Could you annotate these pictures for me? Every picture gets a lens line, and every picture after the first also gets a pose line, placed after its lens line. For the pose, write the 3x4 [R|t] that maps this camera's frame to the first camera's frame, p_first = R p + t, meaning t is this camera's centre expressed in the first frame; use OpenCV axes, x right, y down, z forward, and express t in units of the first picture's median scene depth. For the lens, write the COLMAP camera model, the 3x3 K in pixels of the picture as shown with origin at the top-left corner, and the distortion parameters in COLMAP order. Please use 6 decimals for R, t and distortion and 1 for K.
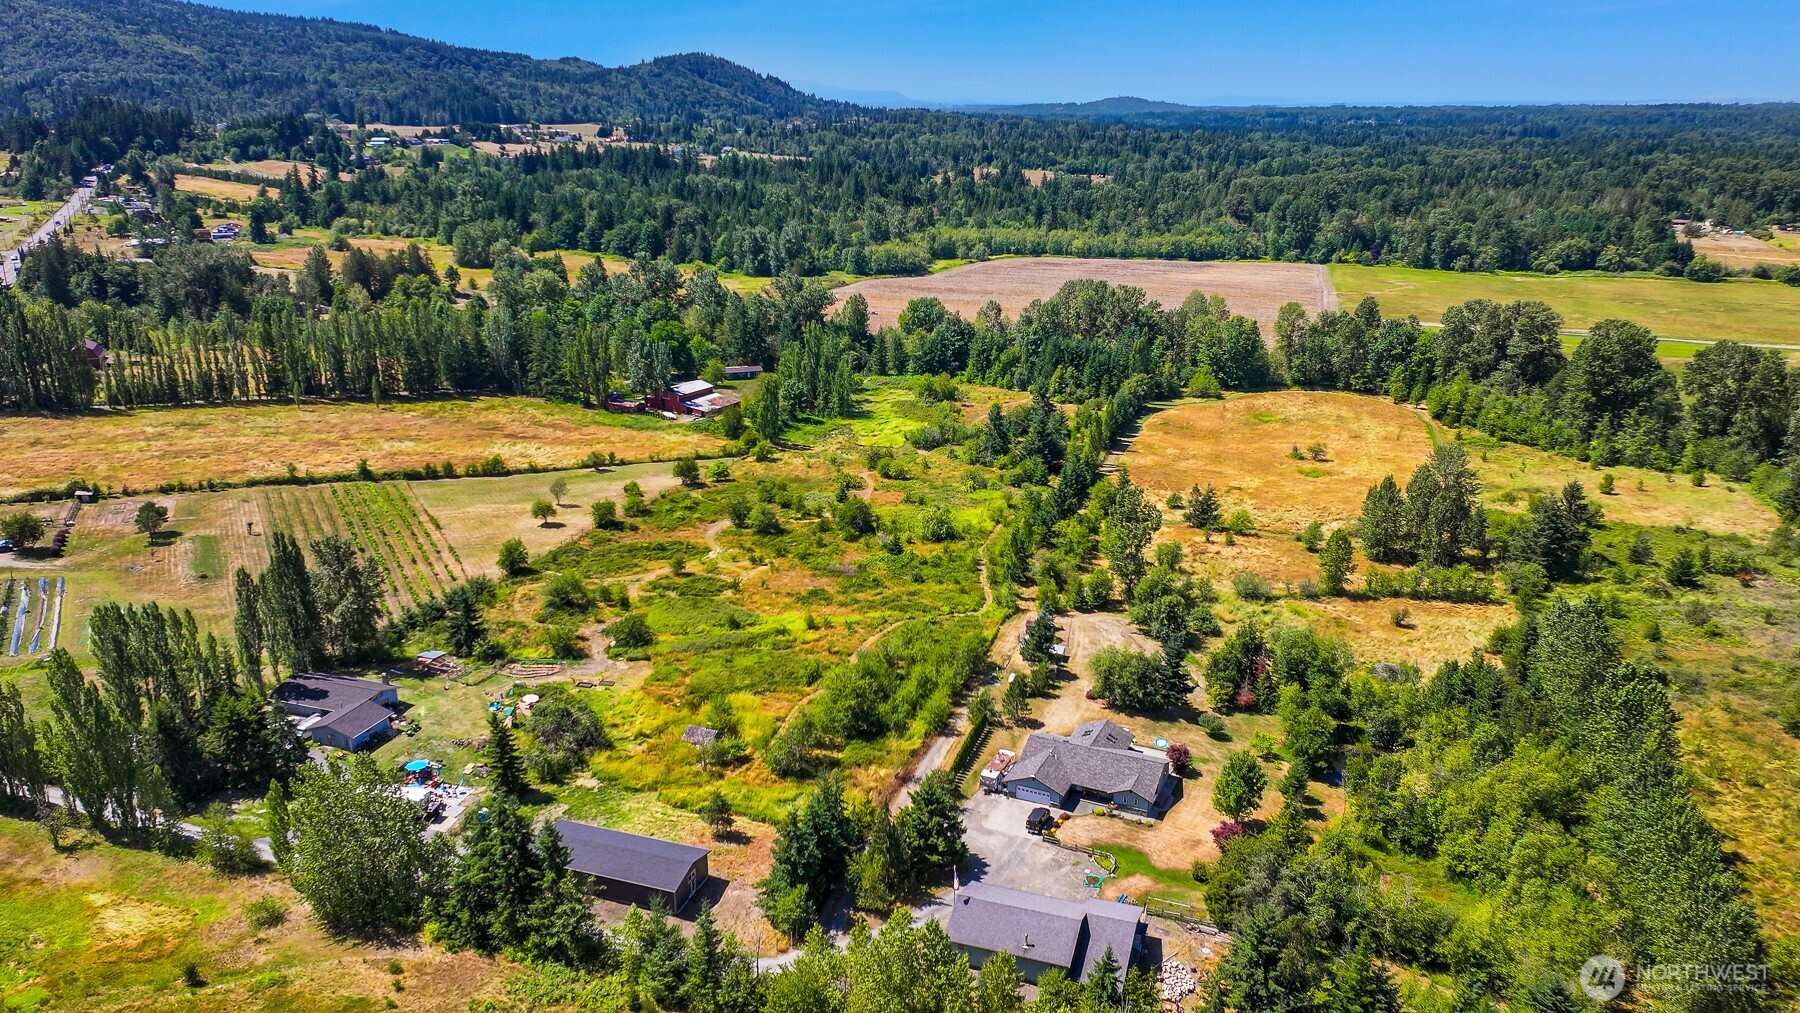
lens RADIAL K [[1249.3, 0, 904.9], [0, 1249.3, 507.0], [0, 0, 1]] dist [-0.000057, 0.011372]
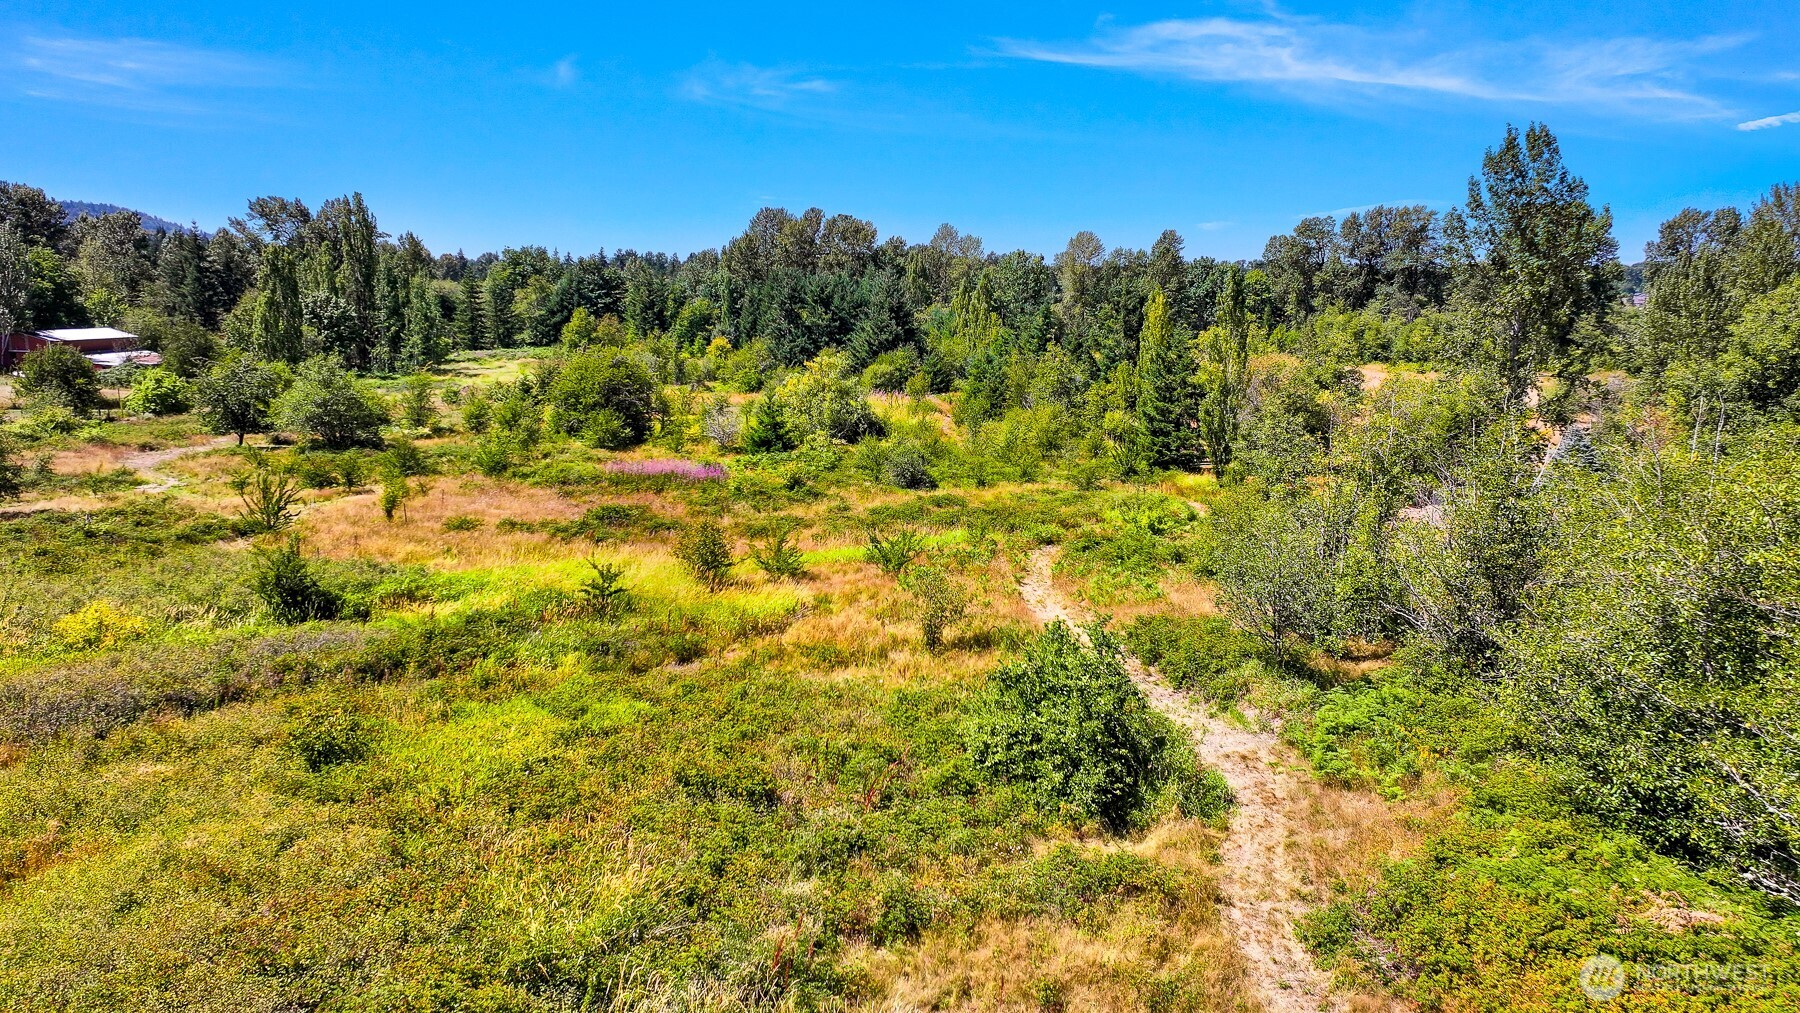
lens RADIAL K [[1249.3, 0, 914.6], [0, 1249.3, 499.7], [0, 0, 1]] dist [-0.000057, 0.011372]
pose [[0.917440, -0.068525, 0.391928, -0.062070], [0.124752, 0.984926, -0.119820, 0.055418], [-0.377810, 0.158821, 0.912160, 0.396684]]
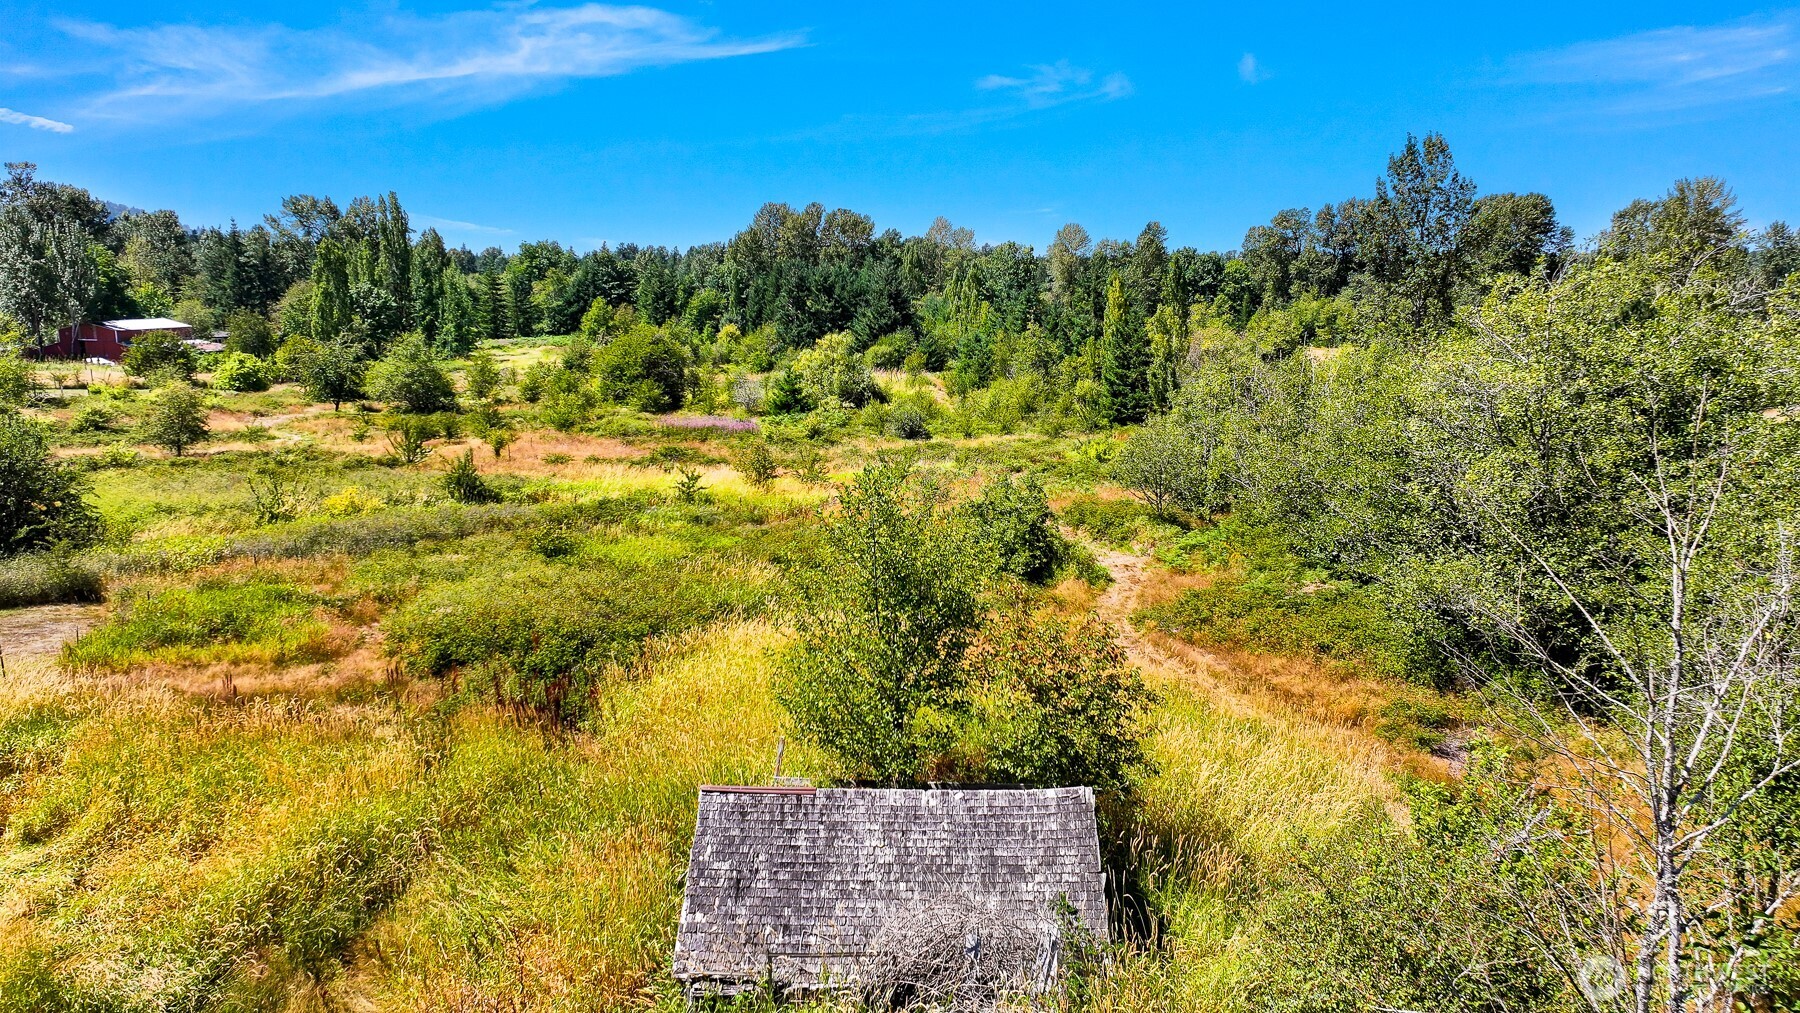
lens RADIAL K [[1249.3, 0, 911.7], [0, 1249.3, 498.8], [0, 0, 1]] dist [-0.000057, 0.011372]
pose [[0.916929, -0.075611, 0.391821, -0.076663], [0.130247, 0.984818, -0.114758, 0.066726], [-0.377195, 0.156258, 0.912857, 0.365647]]
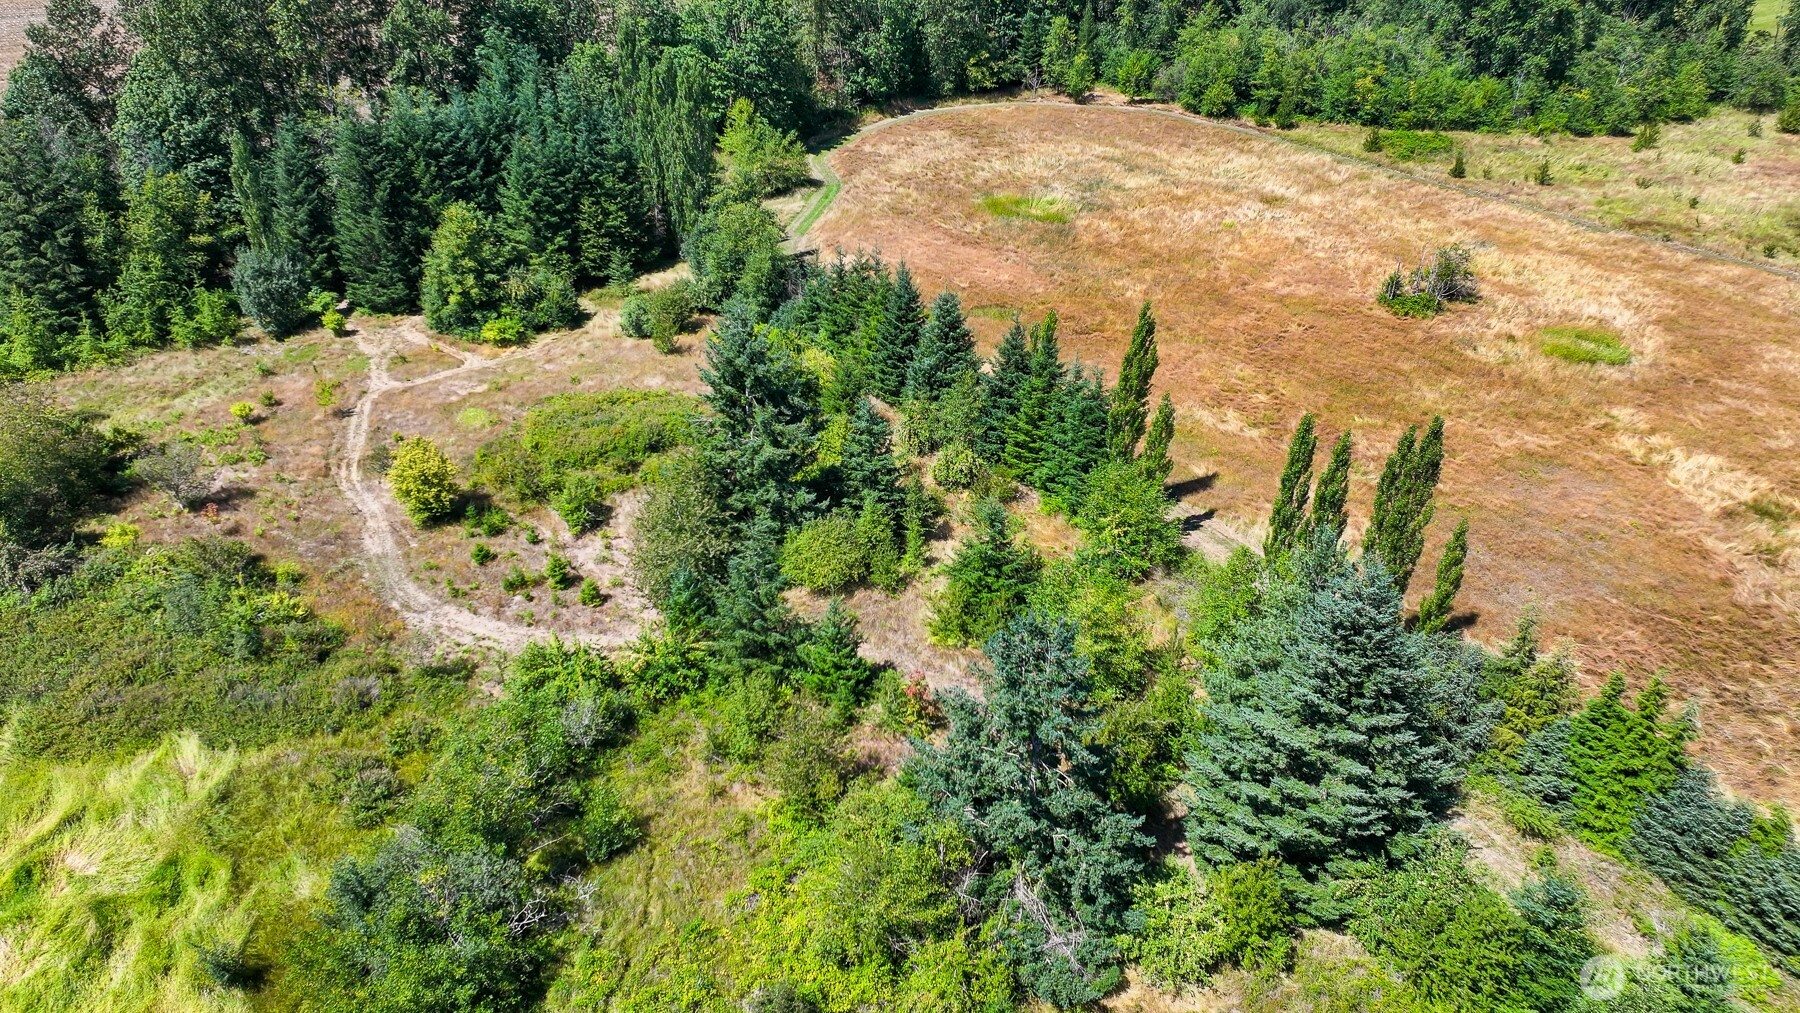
lens RADIAL K [[1249.3, 0, 901.0], [0, 1249.3, 504.4], [0, 0, 1]] dist [-0.000057, 0.011372]
pose [[0.612354, -0.416466, 0.671996, -0.022713], [0.252304, 0.908498, 0.333127, -0.109349], [-0.749243, -0.034444, 0.661398, 0.676937]]
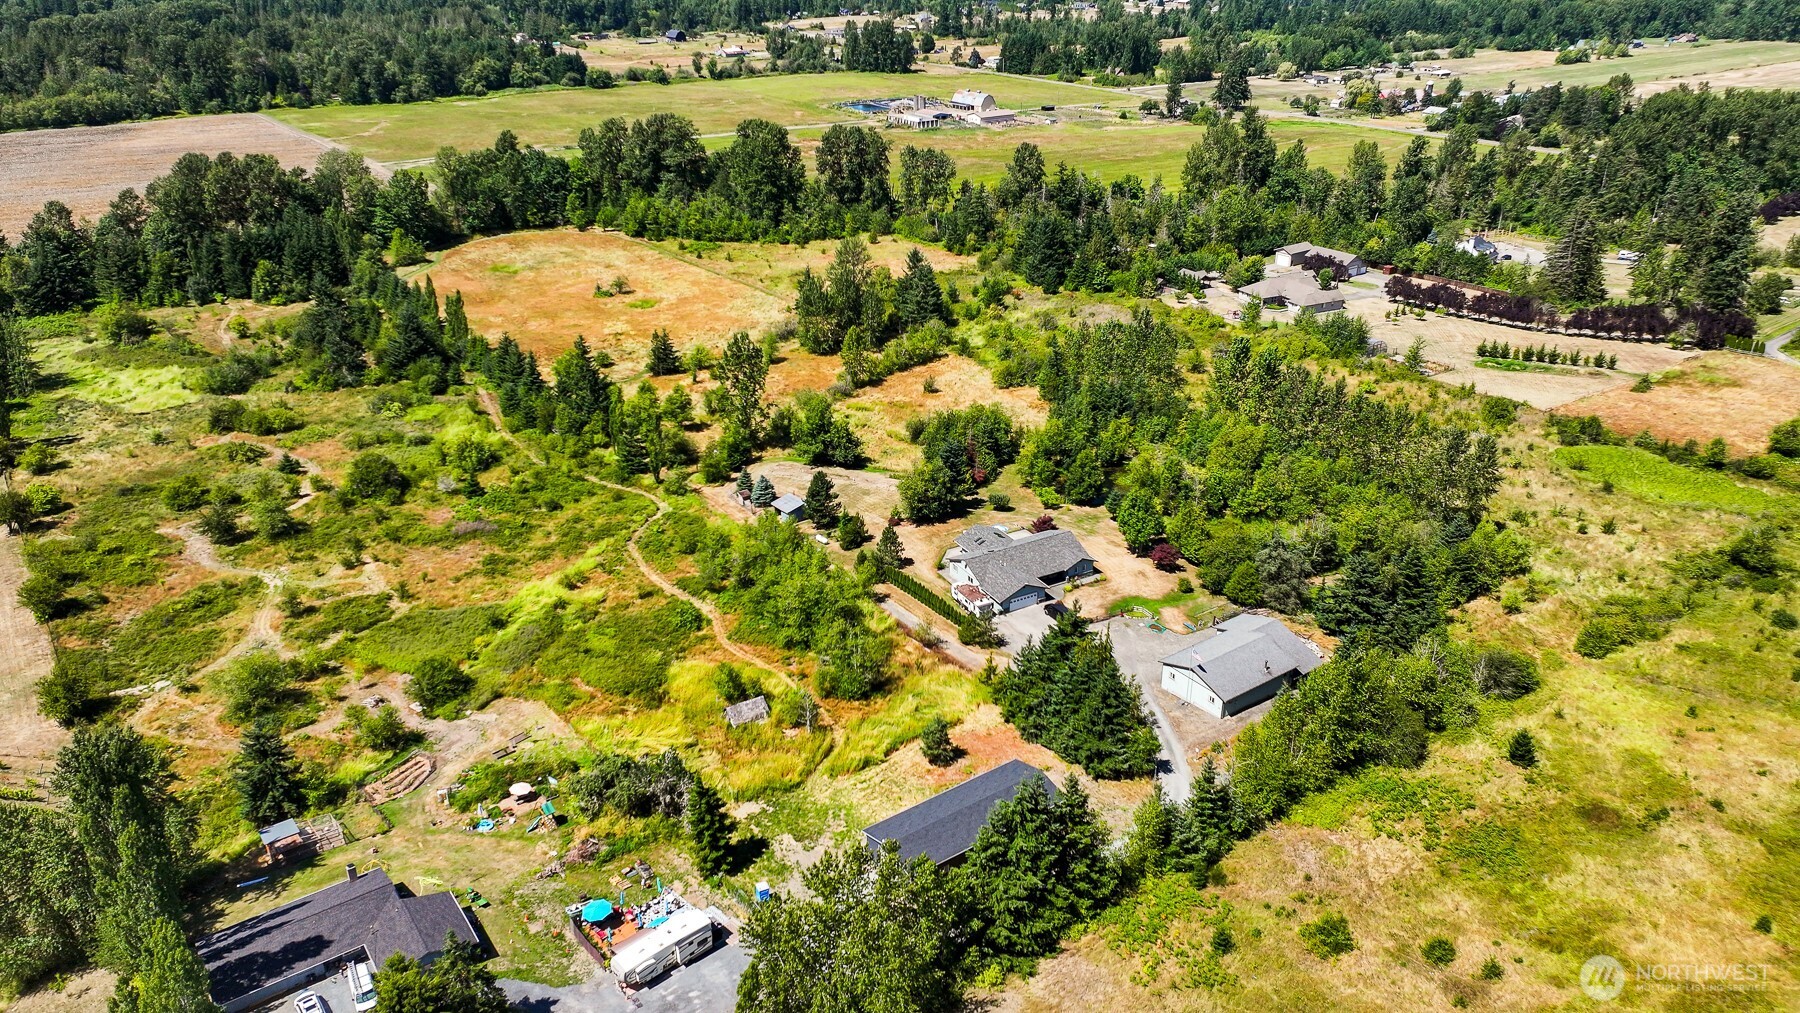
lens RADIAL K [[1249.3, 0, 898.9], [0, 1249.3, 502.8], [0, 0, 1]] dist [-0.000057, 0.011372]
pose [[0.574562, -0.347358, 0.741094, -0.271720], [0.254623, 0.936402, 0.241493, -0.050726], [-0.777846, 0.049947, 0.626466, 0.151988]]
